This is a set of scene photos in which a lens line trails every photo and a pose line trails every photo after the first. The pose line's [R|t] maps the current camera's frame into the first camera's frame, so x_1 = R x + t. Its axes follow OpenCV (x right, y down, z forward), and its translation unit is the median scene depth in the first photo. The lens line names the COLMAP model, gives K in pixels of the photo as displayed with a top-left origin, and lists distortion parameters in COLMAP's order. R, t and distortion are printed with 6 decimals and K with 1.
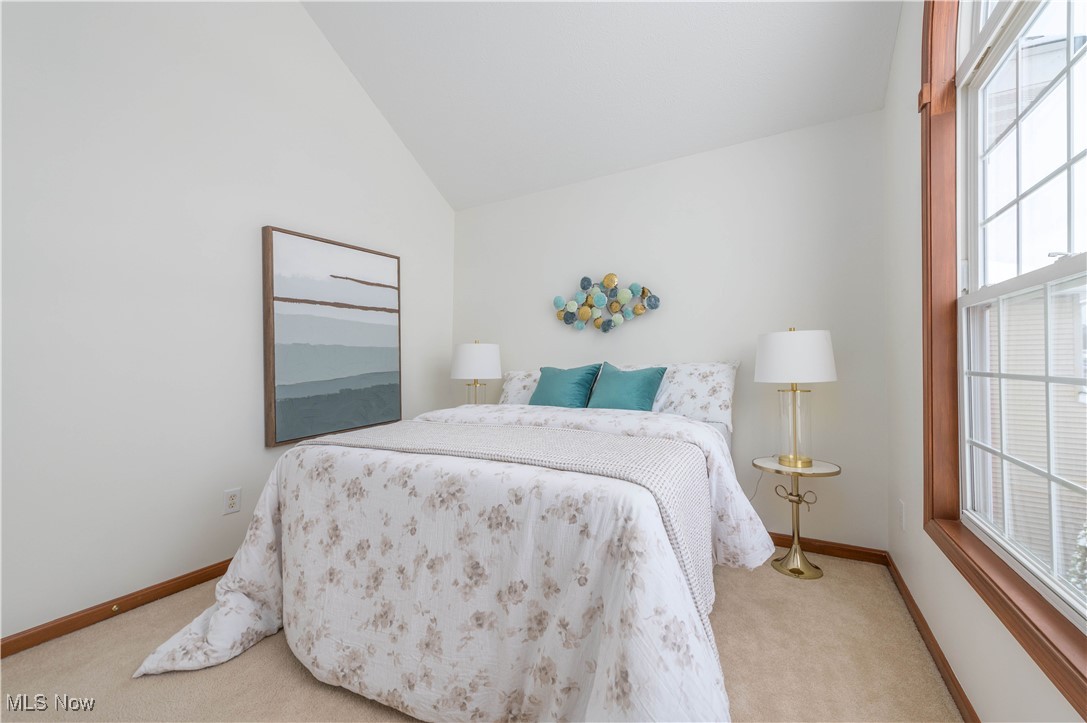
lens RADIAL K [[432.9, 0, 545.0], [0, 432.9, 359.0], [0, 0, 1]] dist [0.014111, -0.004263]
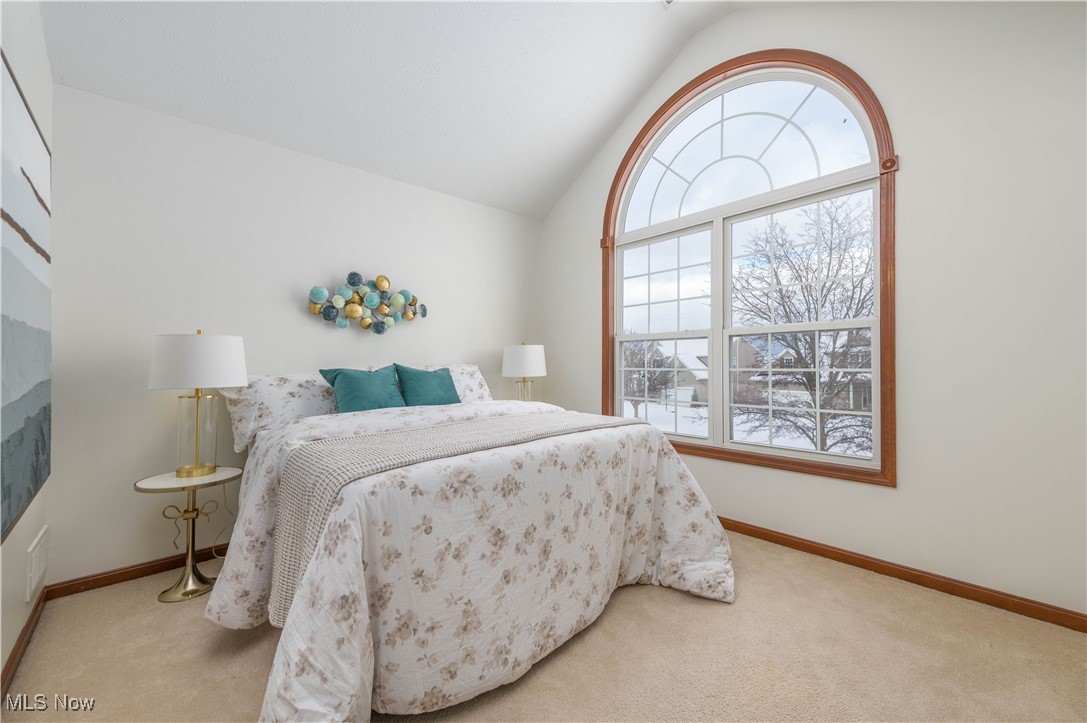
lens RADIAL K [[432.9, 0, 545.5], [0, 432.9, 364.7], [0, 0, 1]] dist [0.014111, -0.004263]
pose [[0.321895, 0.000569, 0.946775, -1.365190], [-0.011270, 0.999931, 0.003231, 0.009728], [-0.946708, -0.011711, 0.321880, 0.592386]]
